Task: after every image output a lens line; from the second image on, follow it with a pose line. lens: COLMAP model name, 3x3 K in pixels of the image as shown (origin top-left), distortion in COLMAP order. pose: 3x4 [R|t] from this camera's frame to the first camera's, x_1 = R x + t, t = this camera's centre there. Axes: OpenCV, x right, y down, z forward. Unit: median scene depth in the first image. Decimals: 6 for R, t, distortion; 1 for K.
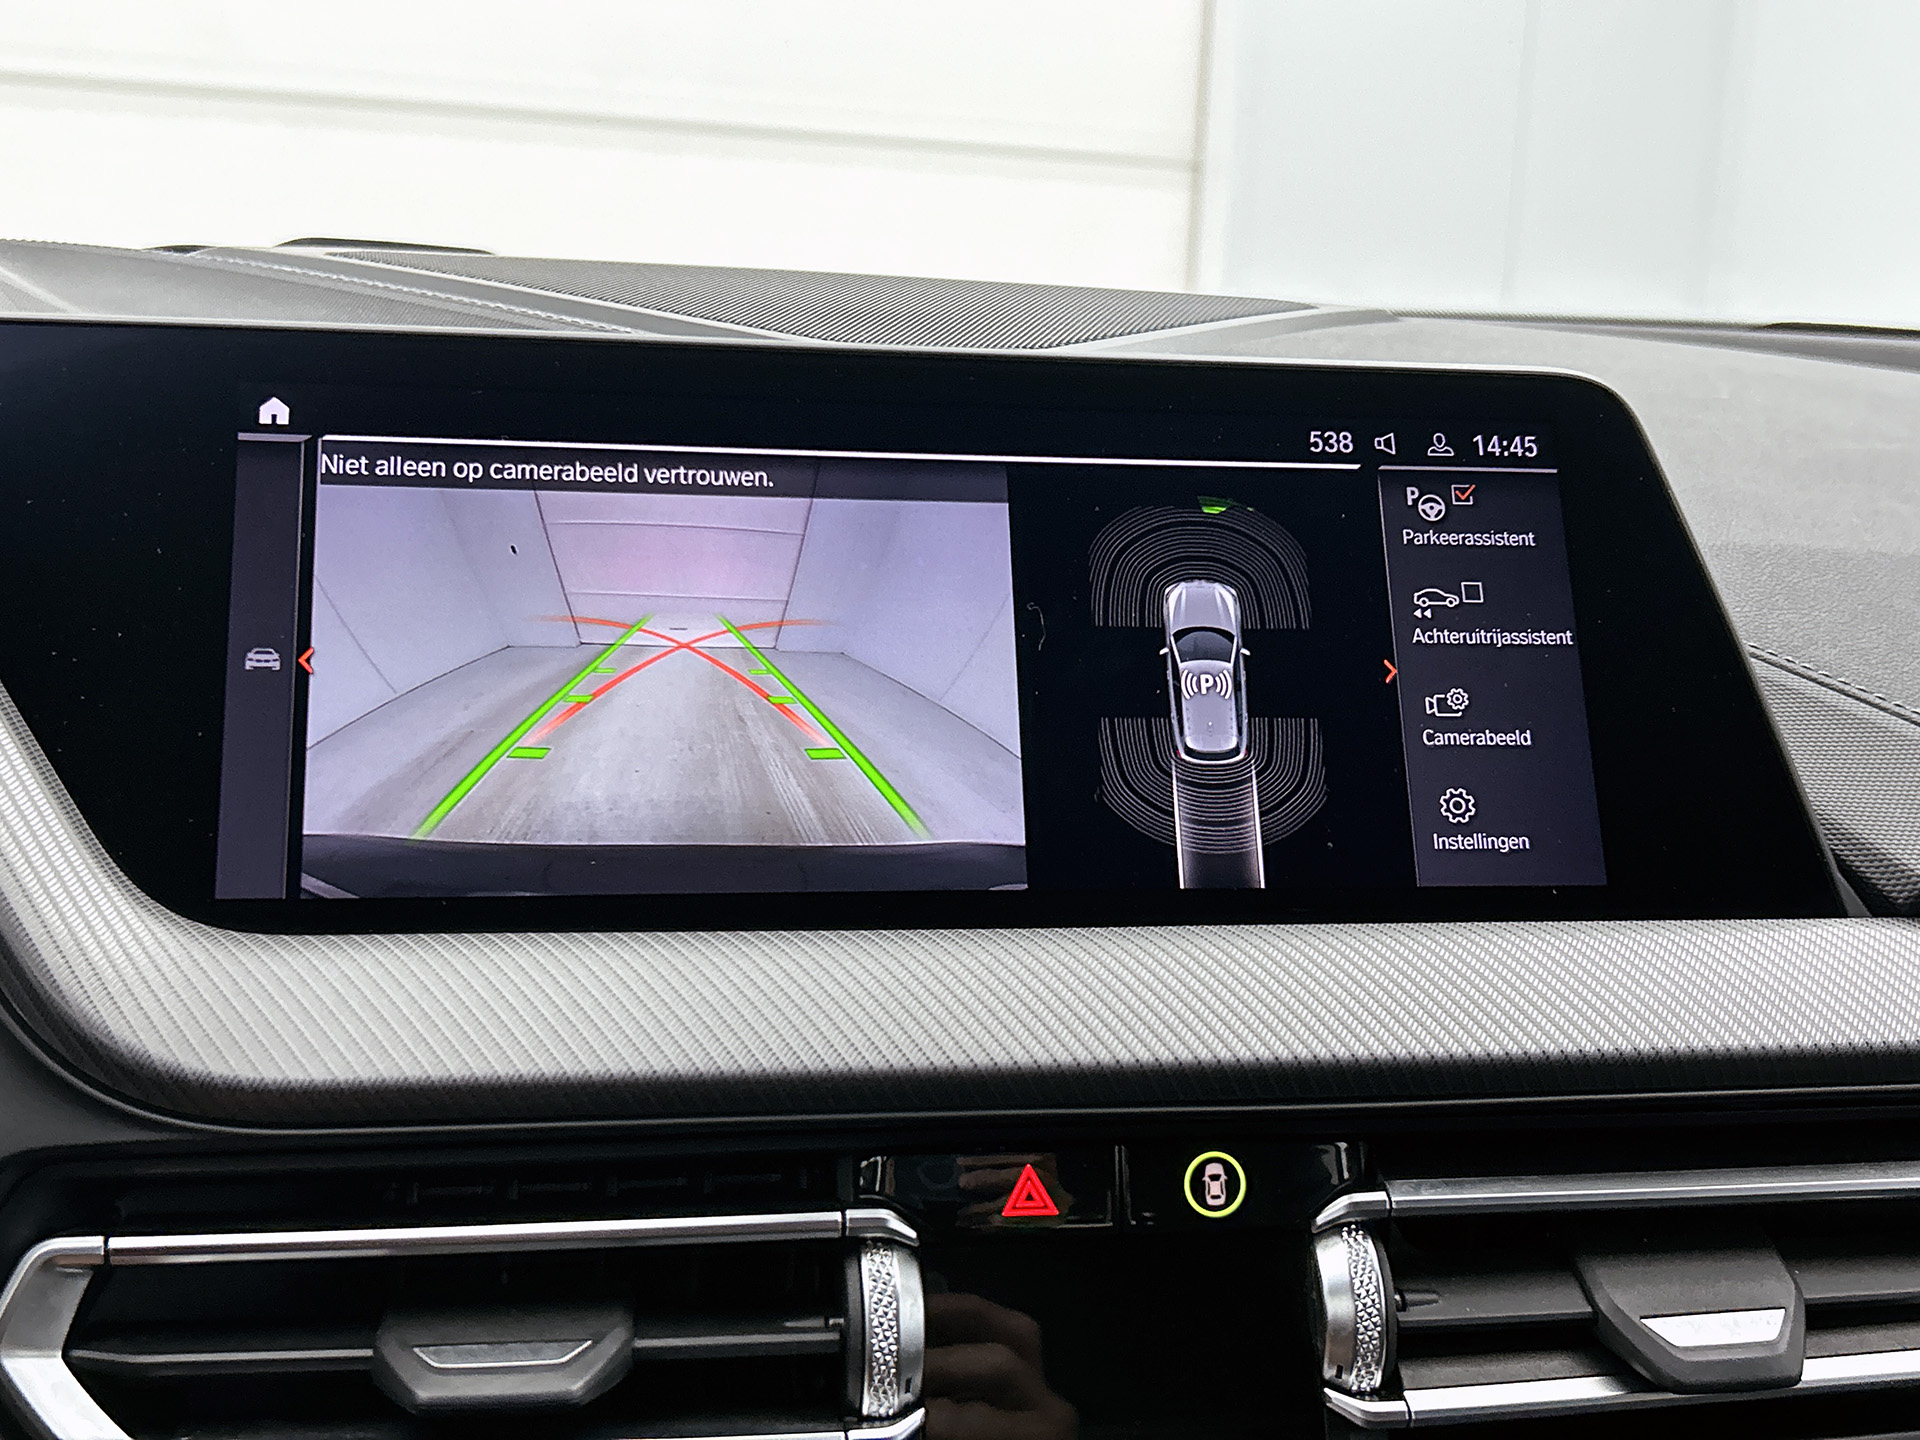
lens RADIAL K [[2097.4, 0, 967.4], [0, 2097.4, 721.3], [0, 0, 1]] dist [0.006789, 0.000000]
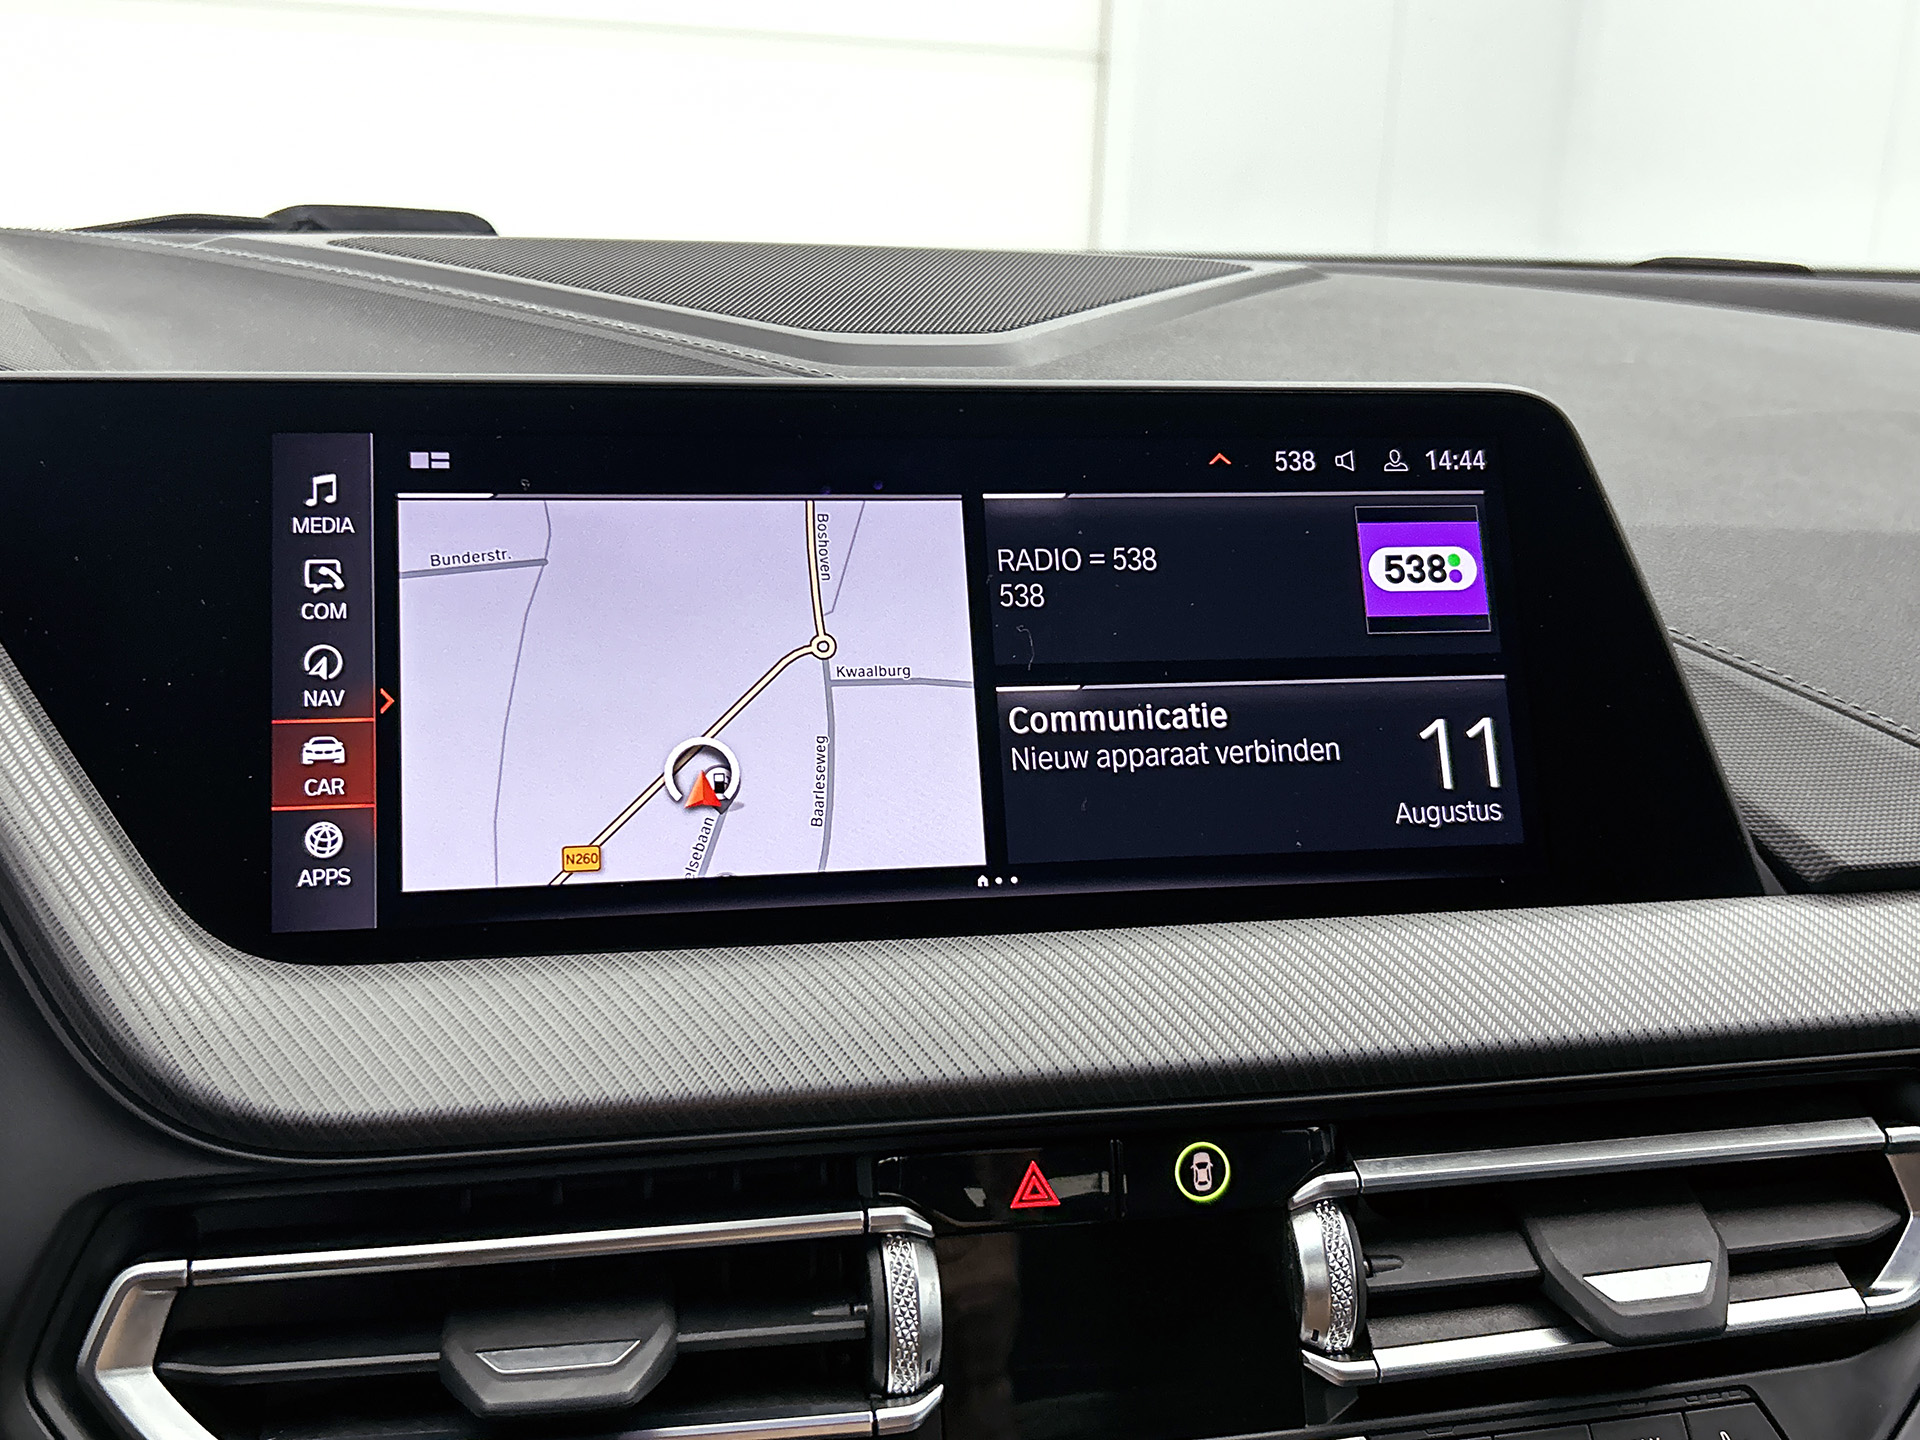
lens RADIAL K [[1883.4, 0, 941.6], [0, 1883.4, 708.5], [0, 0, 1]] dist [-0.003418, 0.000000]
pose [[0.999586, -0.016531, 0.023567, -0.036720], [0.014617, 0.996752, 0.079189, -0.098961], [-0.024799, -0.078811, 0.996581, 0.042215]]
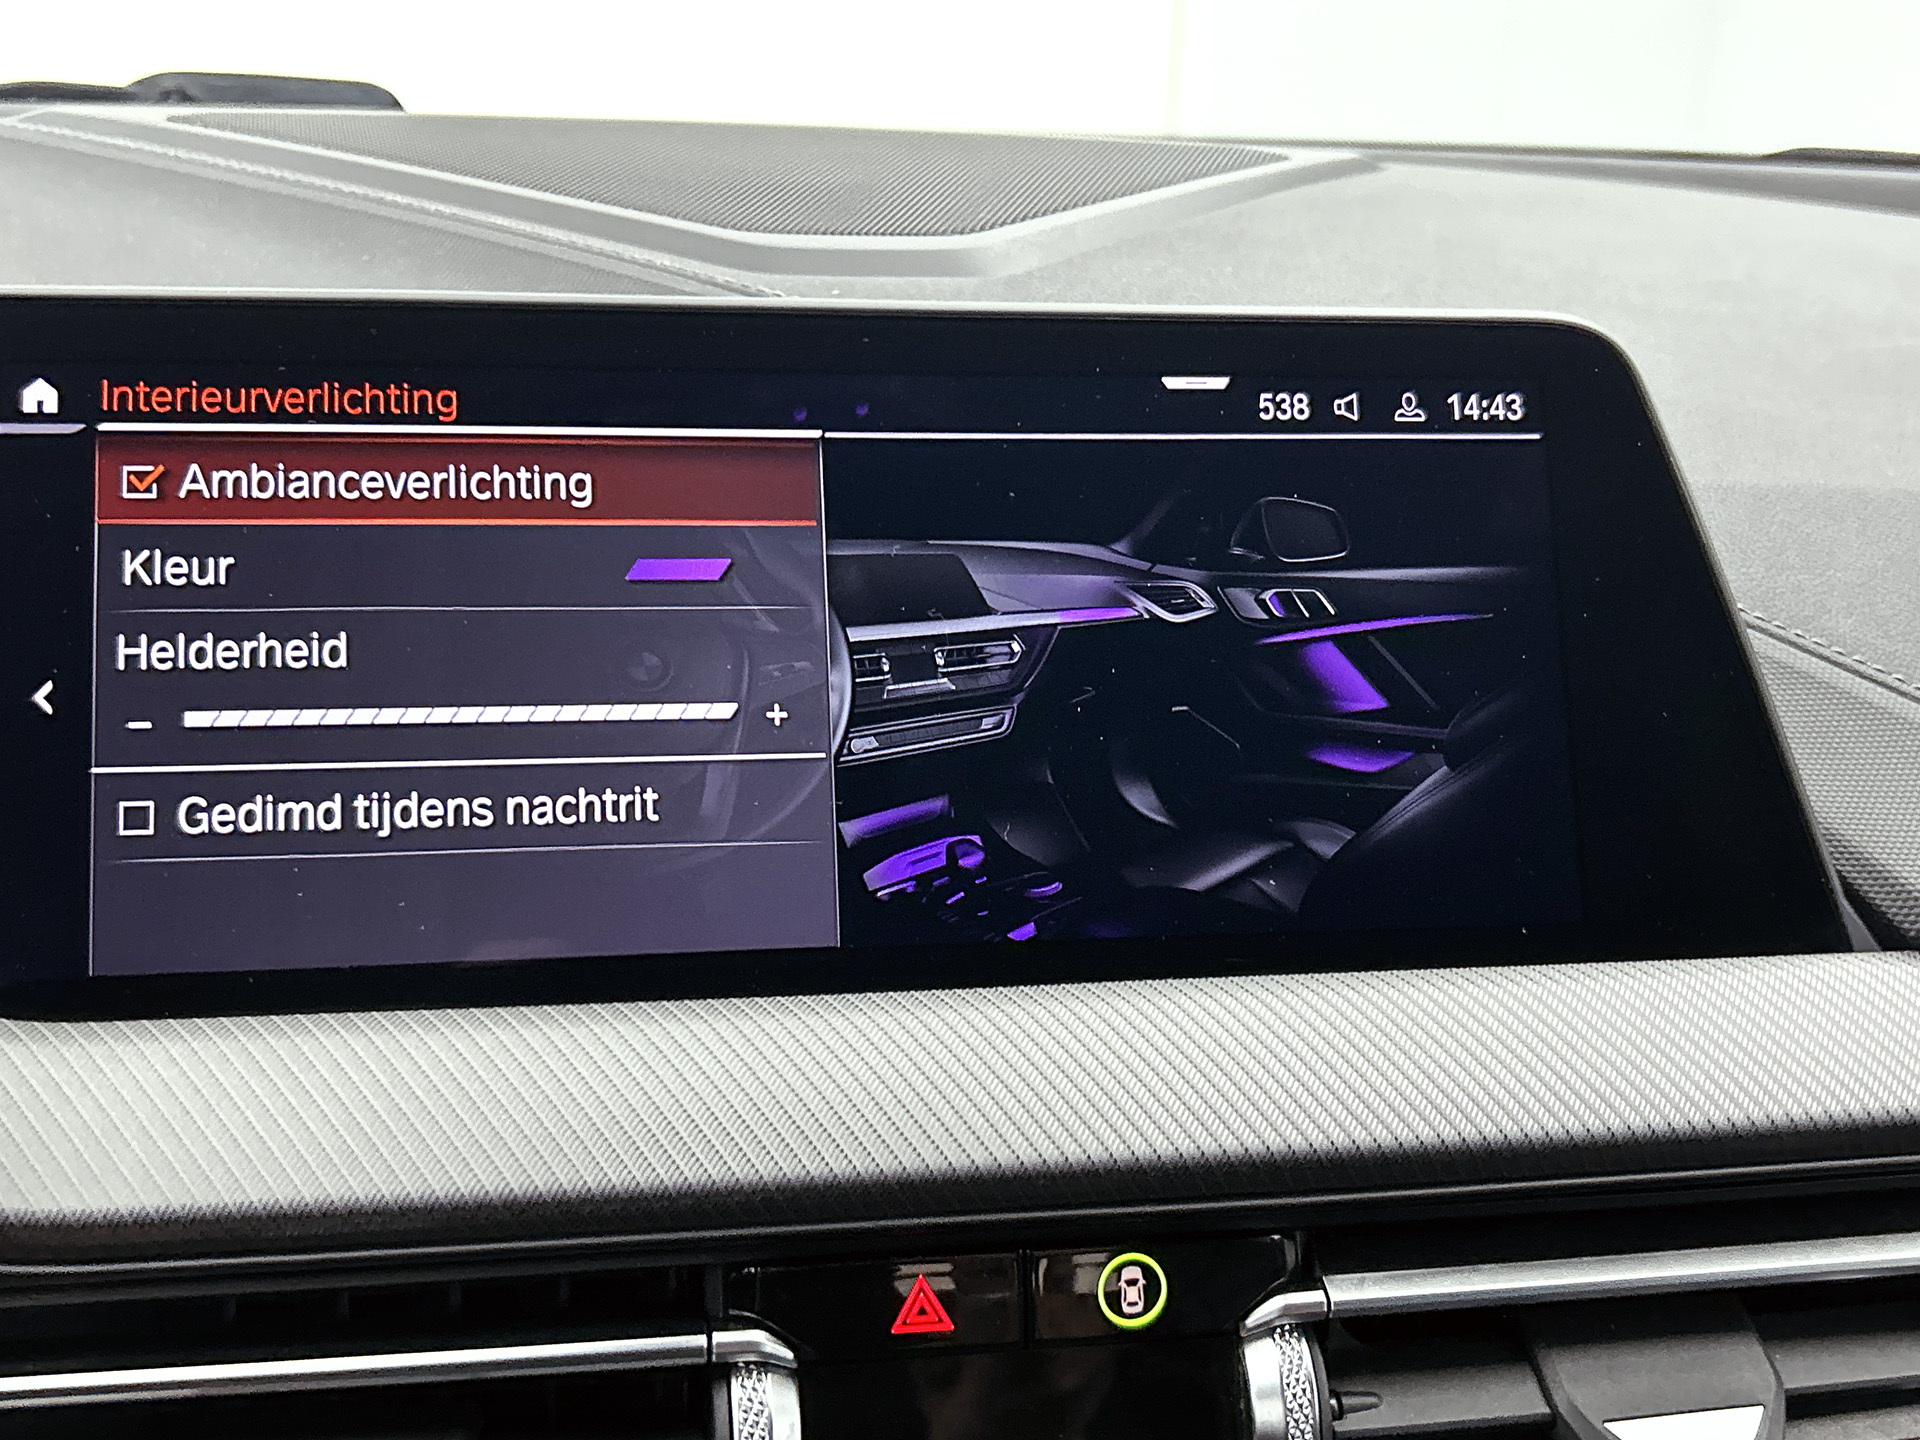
lens RADIAL K [[2097.4, 0, 962.7], [0, 2097.4, 736.2], [0, 0, 1]] dist [0.006789, 0.000000]
pose [[0.999992, -0.002291, 0.003375, 0.043219], [0.001857, 0.992332, 0.123589, -0.121367], [-0.003632, -0.123582, 0.992328, 0.143250]]
